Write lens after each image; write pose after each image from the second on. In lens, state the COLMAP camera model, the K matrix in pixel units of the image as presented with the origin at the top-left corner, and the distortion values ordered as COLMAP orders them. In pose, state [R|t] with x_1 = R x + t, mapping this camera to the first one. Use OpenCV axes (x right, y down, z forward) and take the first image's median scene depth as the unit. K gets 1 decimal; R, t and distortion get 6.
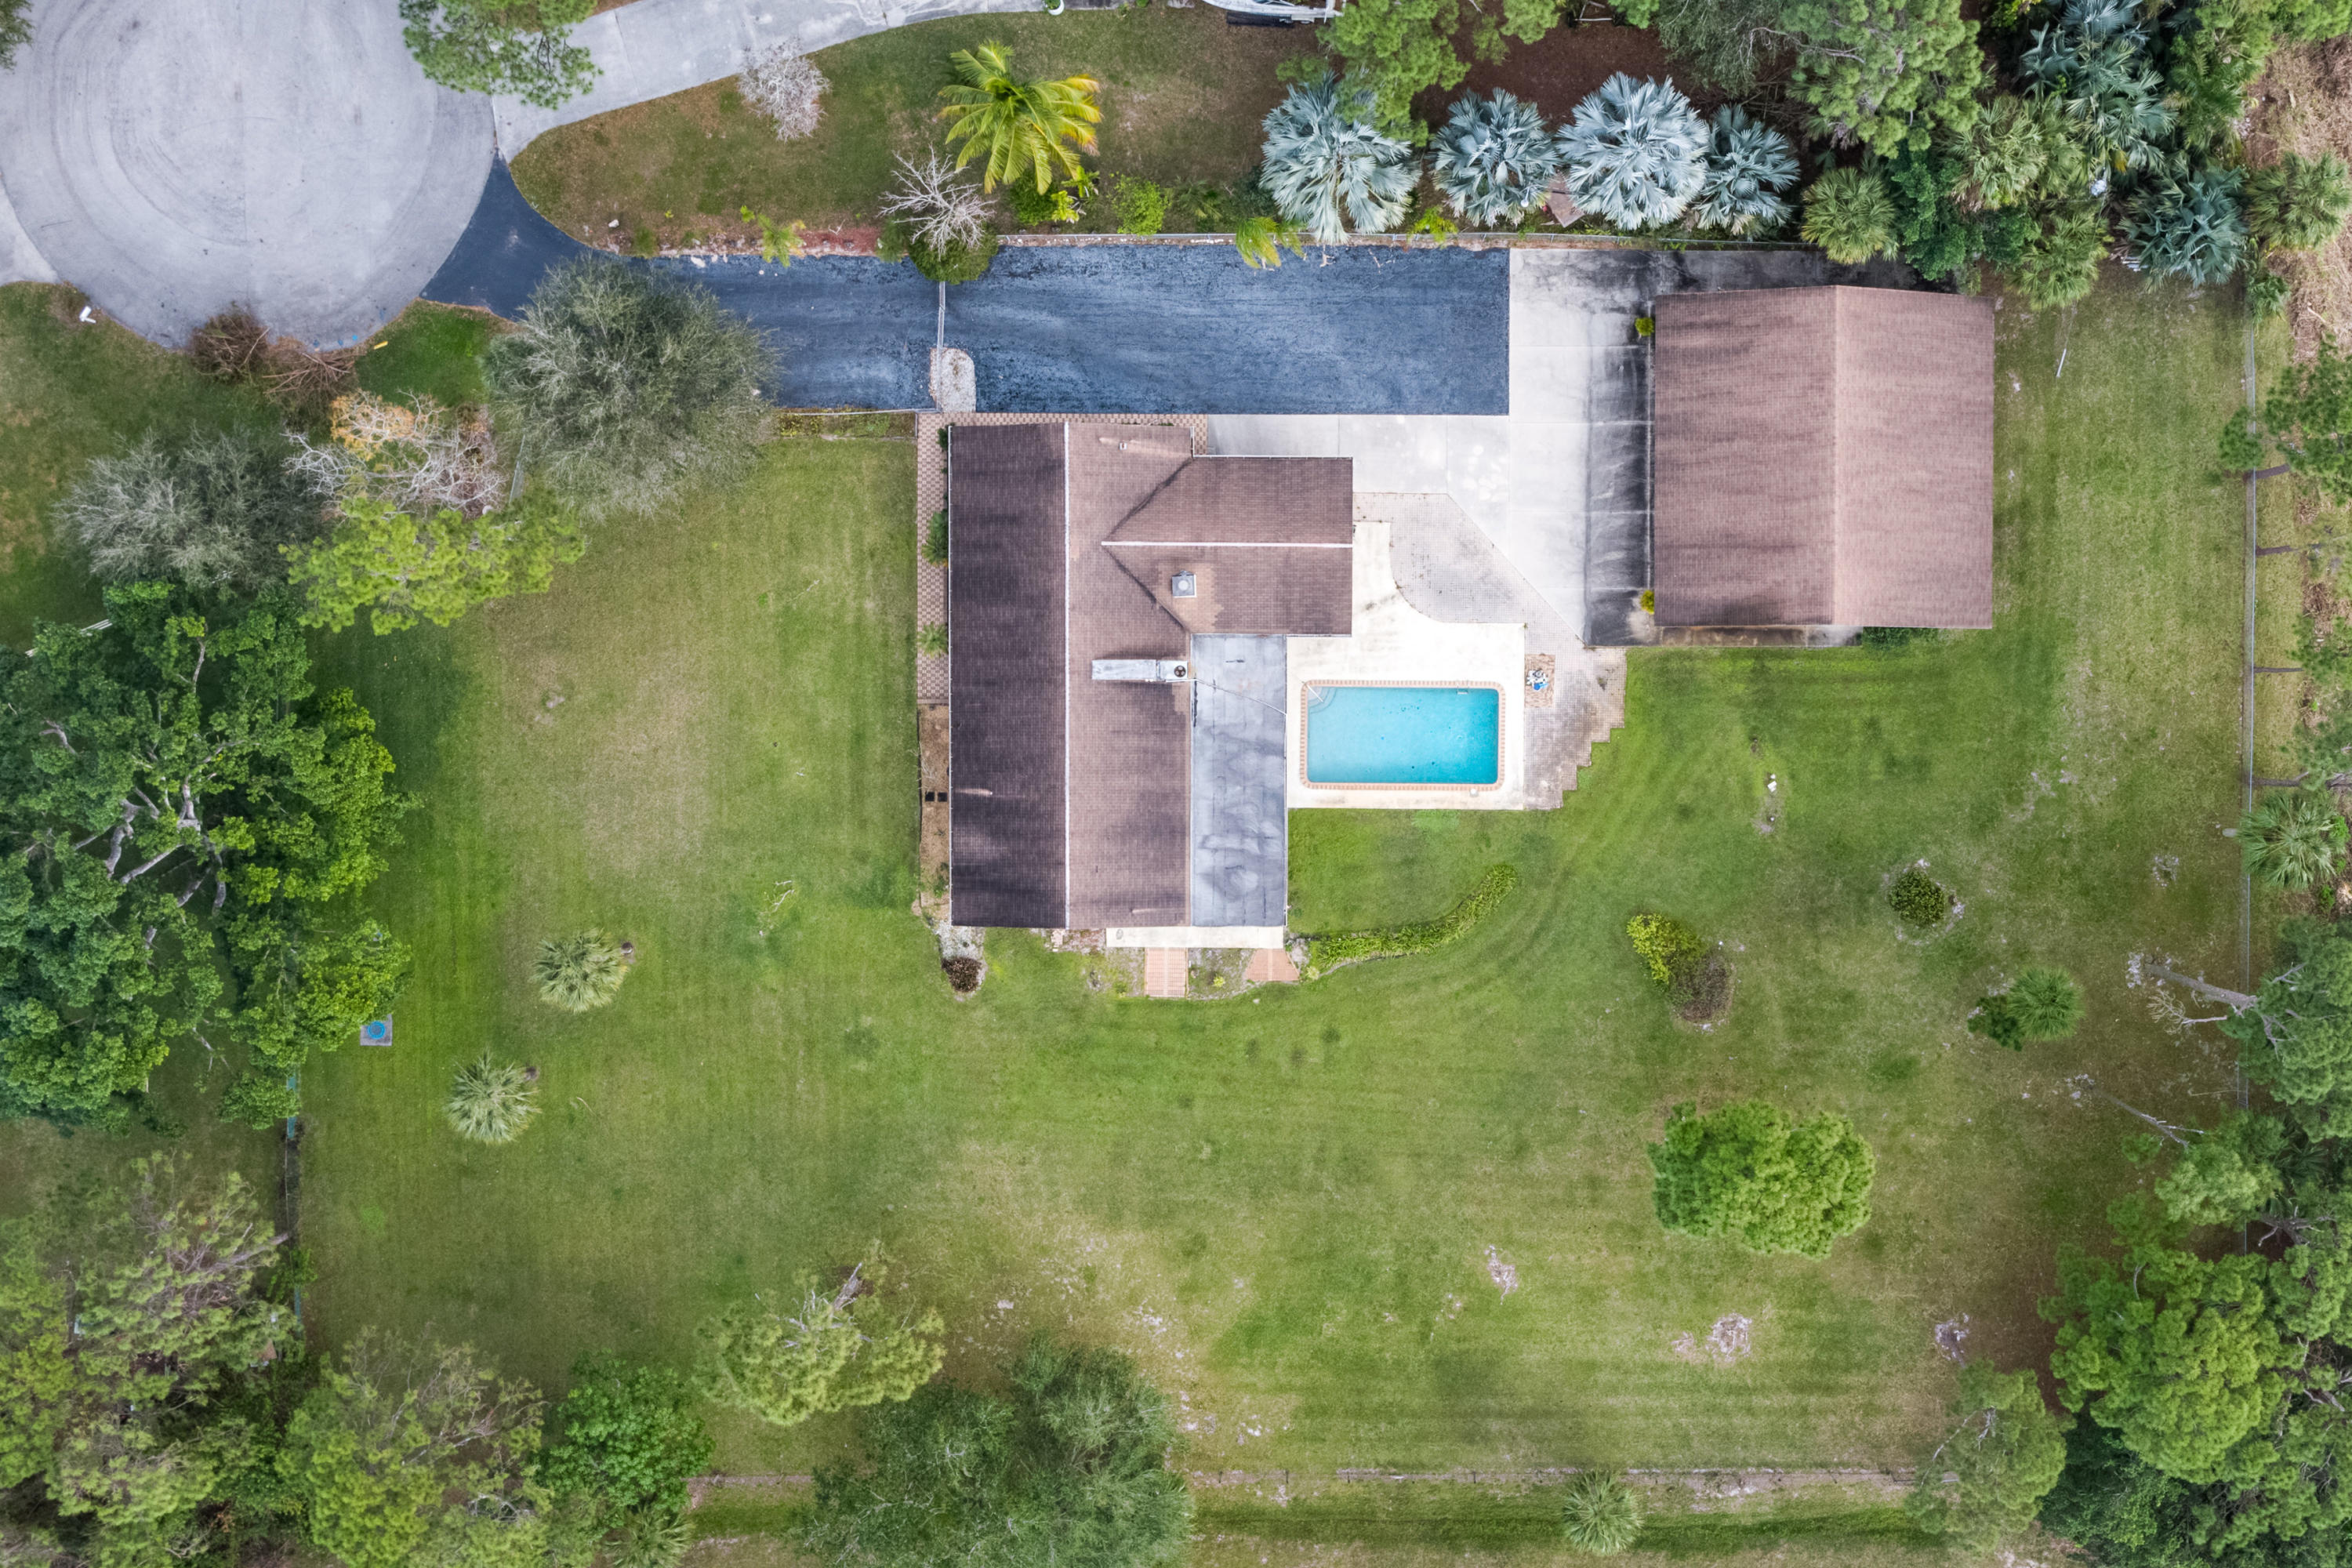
lens RADIAL K [[2359.9, 0, 1176.0], [0, 2359.9, 784.0], [0, 0, 1]] dist [-0.002563, -0.003825]
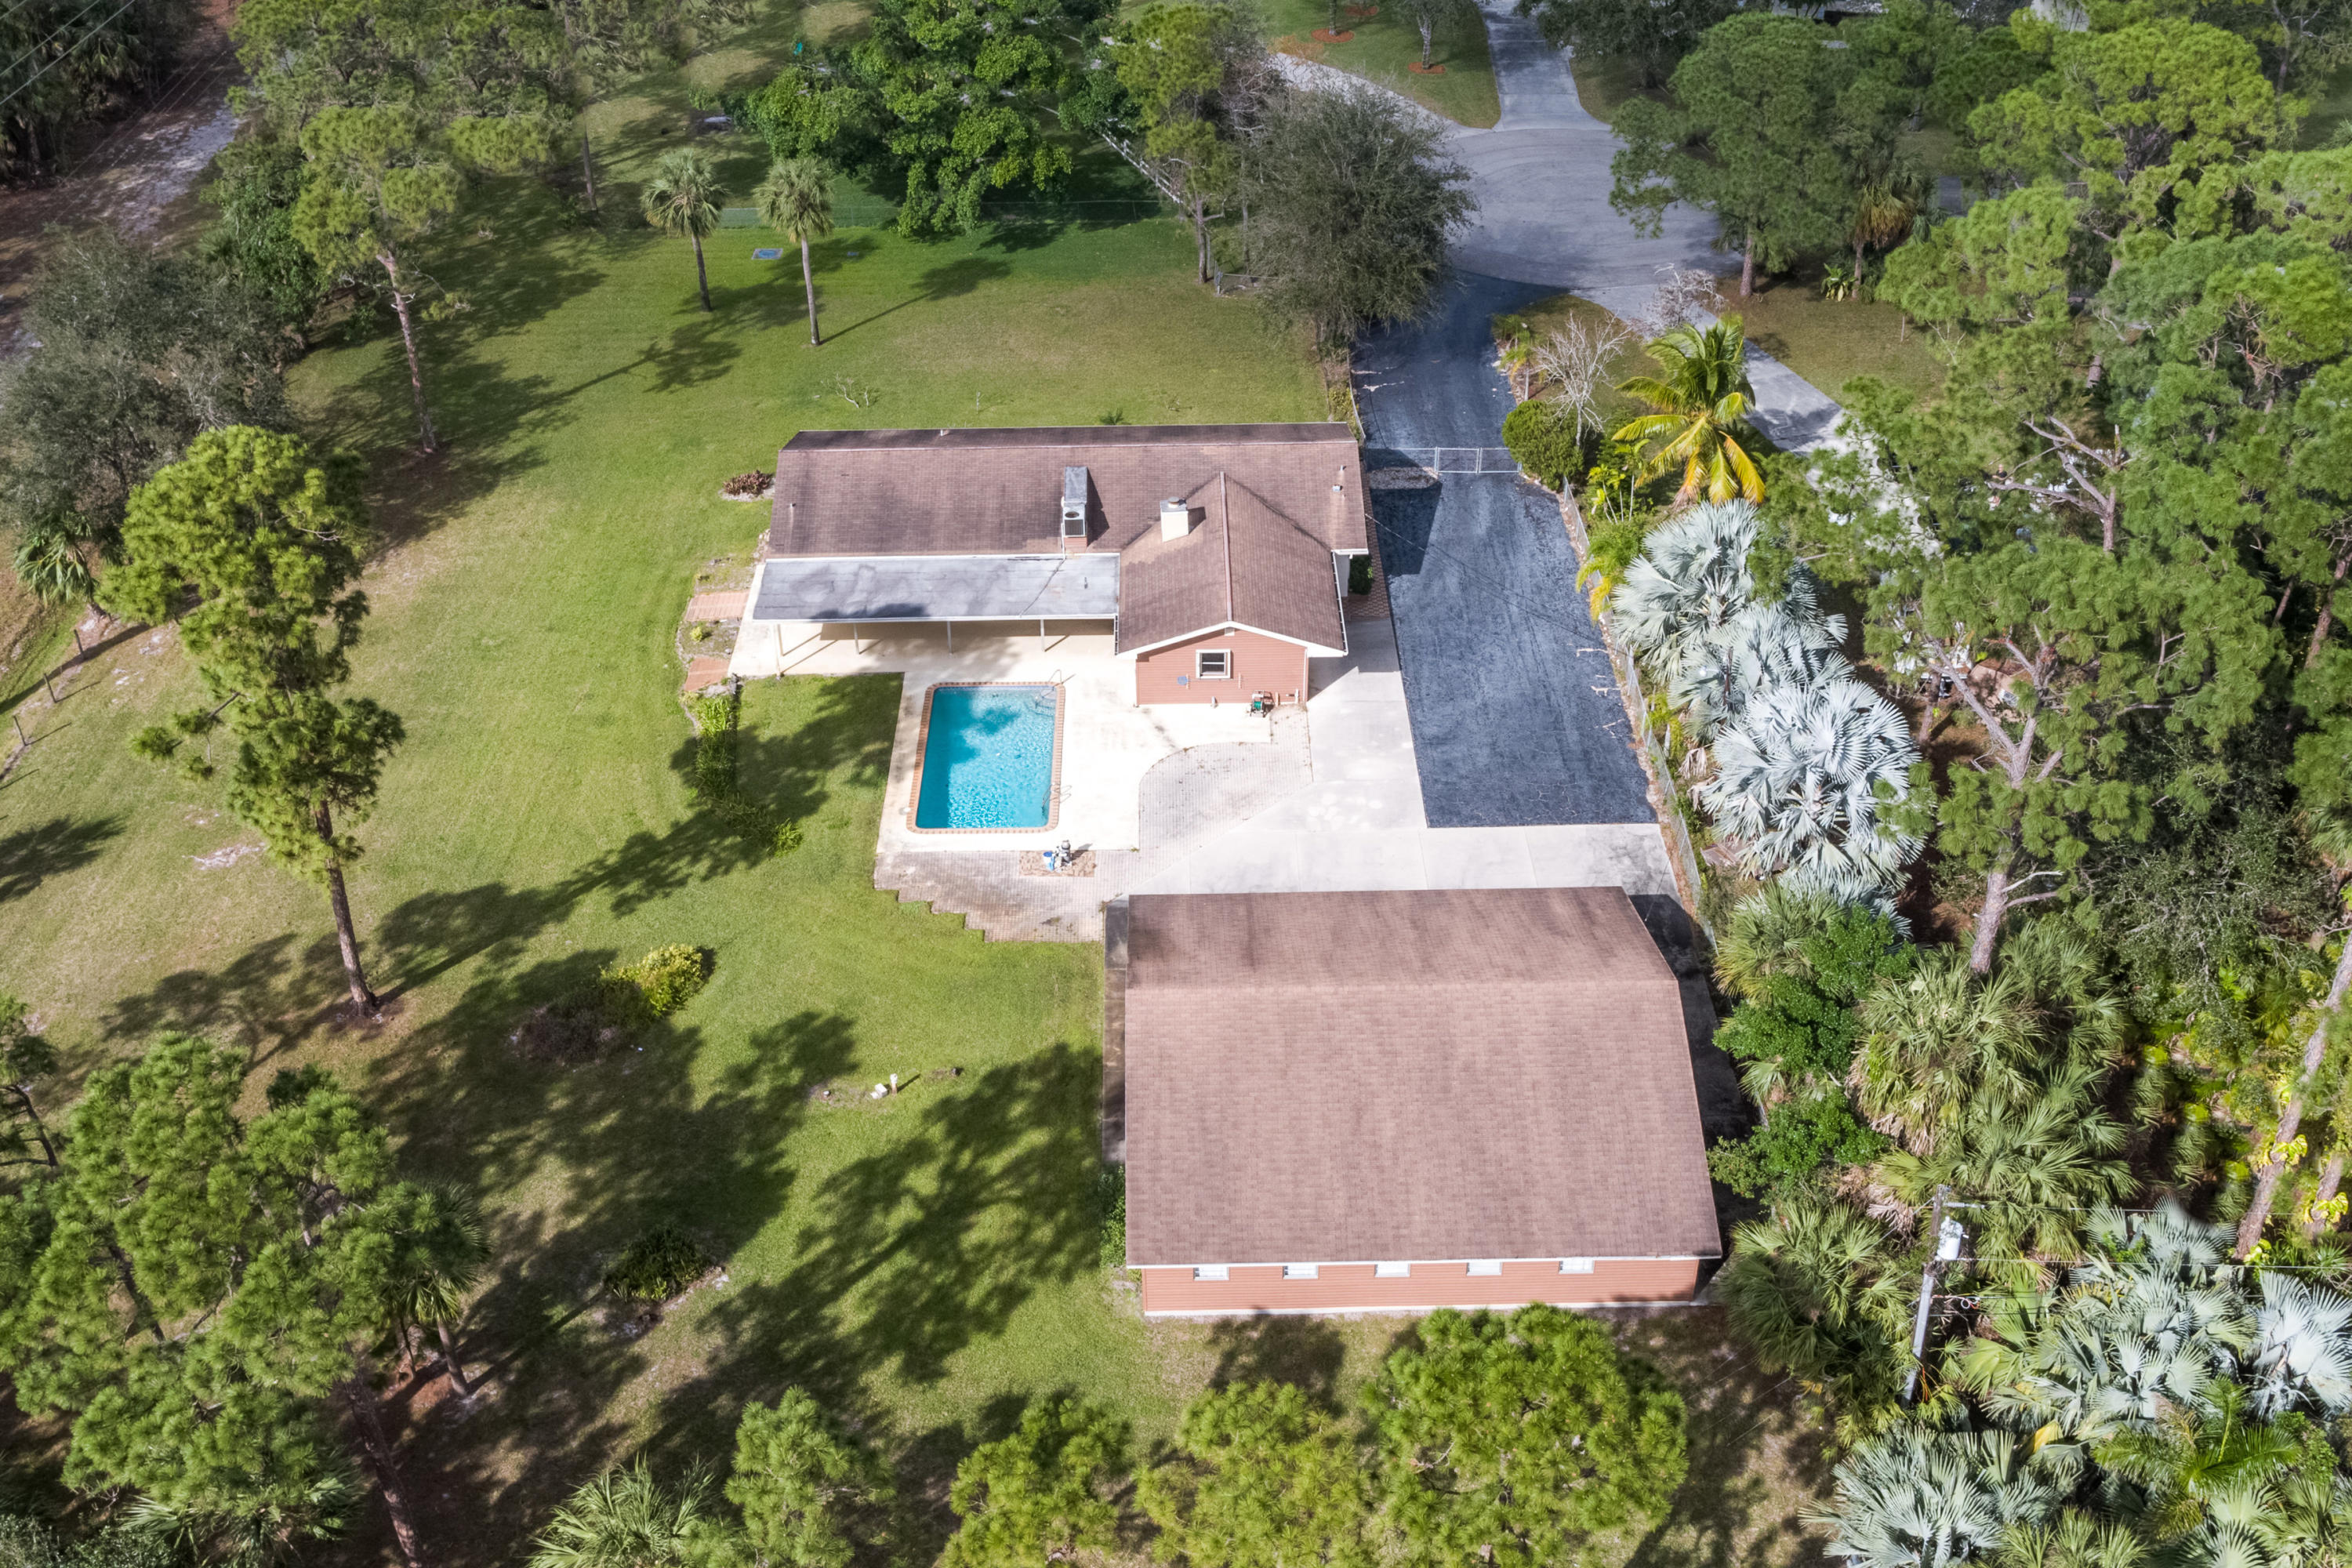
lens RADIAL K [[2359.9, 0, 1176.0], [0, 2359.9, 784.0], [0, 0, 1]] dist [-0.002563, -0.003825]
pose [[0.018205, 0.573876, -0.818740, 0.721636], [-0.999827, 0.013523, -0.012753, -0.070675], [0.003753, 0.818831, 0.574023, 0.576154]]
